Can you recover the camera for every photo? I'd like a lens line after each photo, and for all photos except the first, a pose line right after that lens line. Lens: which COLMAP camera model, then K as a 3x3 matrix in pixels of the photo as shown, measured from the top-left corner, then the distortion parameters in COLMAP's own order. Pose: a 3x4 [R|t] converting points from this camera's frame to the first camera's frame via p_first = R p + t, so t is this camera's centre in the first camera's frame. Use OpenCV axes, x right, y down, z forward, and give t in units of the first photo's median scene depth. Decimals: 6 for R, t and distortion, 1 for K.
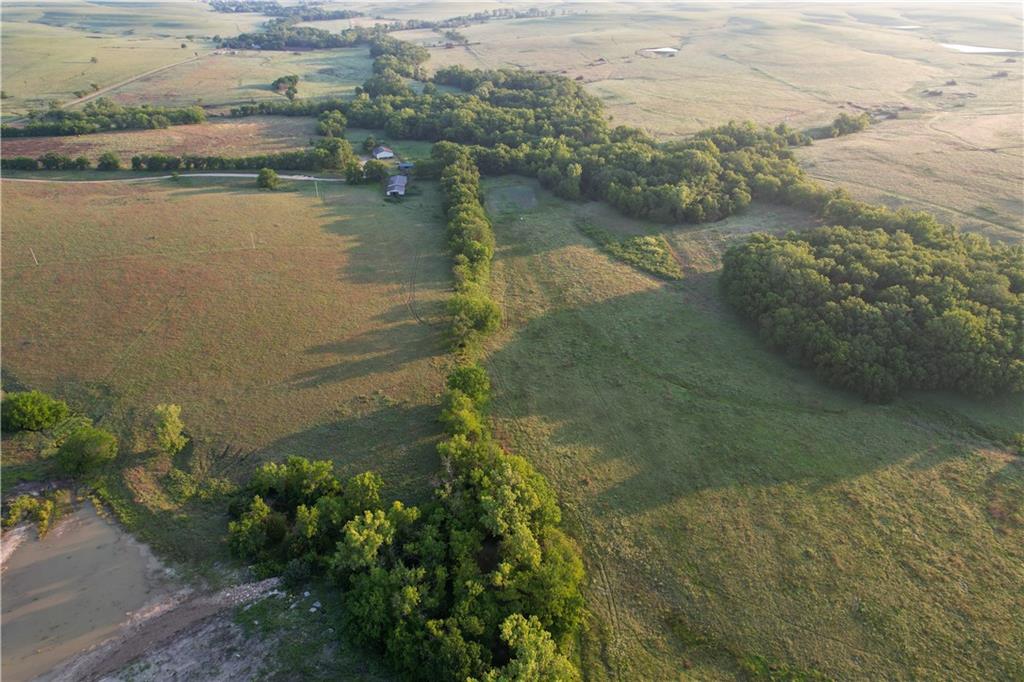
lens RADIAL K [[660.5, 0, 512.0], [0, 660.5, 341.0], [0, 0, 1]] dist [-0.079456, 0.077828]
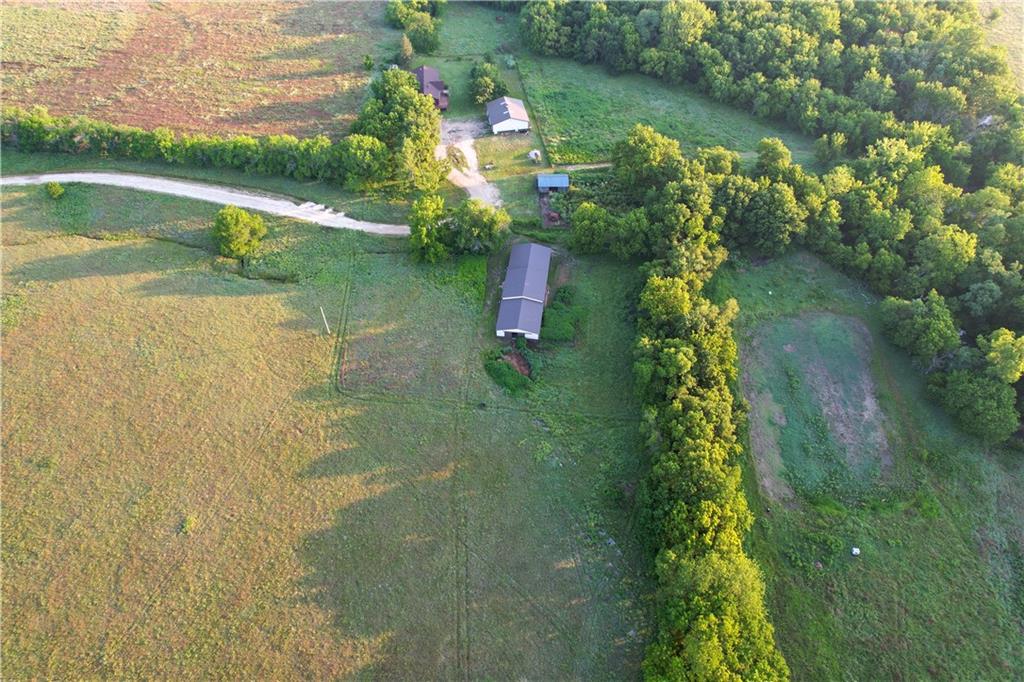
lens RADIAL K [[660.5, 0, 512.0], [0, 660.5, 341.0], [0, 0, 1]] dist [-0.079456, 0.077828]
pose [[0.976741, 0.158639, -0.144257, -0.115480], [-0.101612, 0.934885, 0.340096, -0.339594], [0.188816, -0.317527, 0.929260, 0.589543]]
